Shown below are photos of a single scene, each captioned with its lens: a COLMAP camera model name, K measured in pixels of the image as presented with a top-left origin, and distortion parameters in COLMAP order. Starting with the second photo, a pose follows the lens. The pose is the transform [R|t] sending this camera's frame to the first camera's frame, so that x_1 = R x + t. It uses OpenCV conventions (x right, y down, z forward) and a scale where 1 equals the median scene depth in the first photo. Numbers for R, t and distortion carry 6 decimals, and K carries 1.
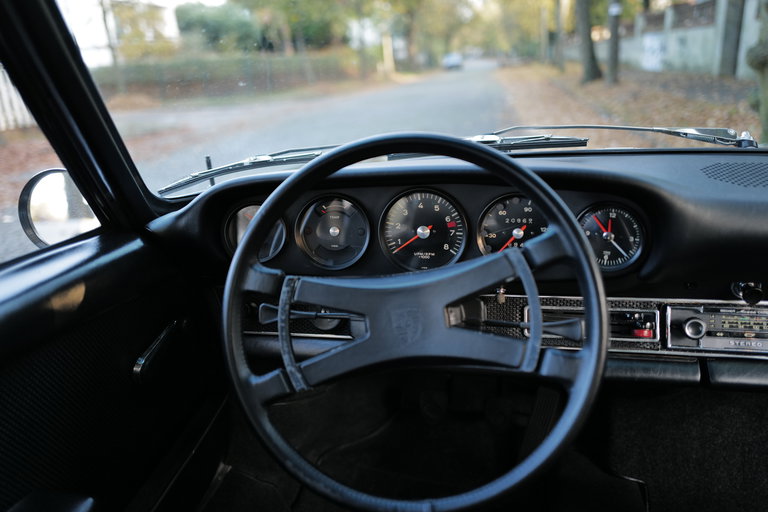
lens RADIAL K [[572.8, 0, 376.9], [0, 572.8, 250.2], [0, 0, 1]] dist [-0.003746, -0.002830]
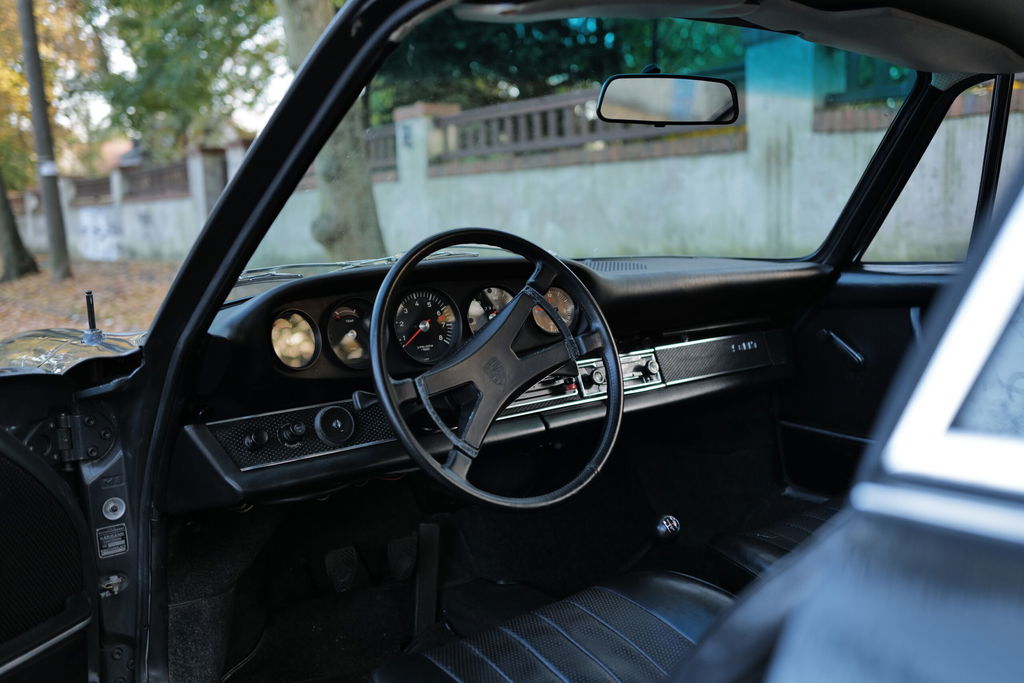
lens RADIAL K [[956.6, 0, 509.7], [0, 956.6, 340.6], [0, 0, 1]] dist [-0.007144, 0.000000]
pose [[0.649596, -0.065338, 0.757467, -0.119568], [0.234127, 0.965075, -0.117539, 0.024795], [-0.723332, 0.253696, 0.642206, -0.031145]]
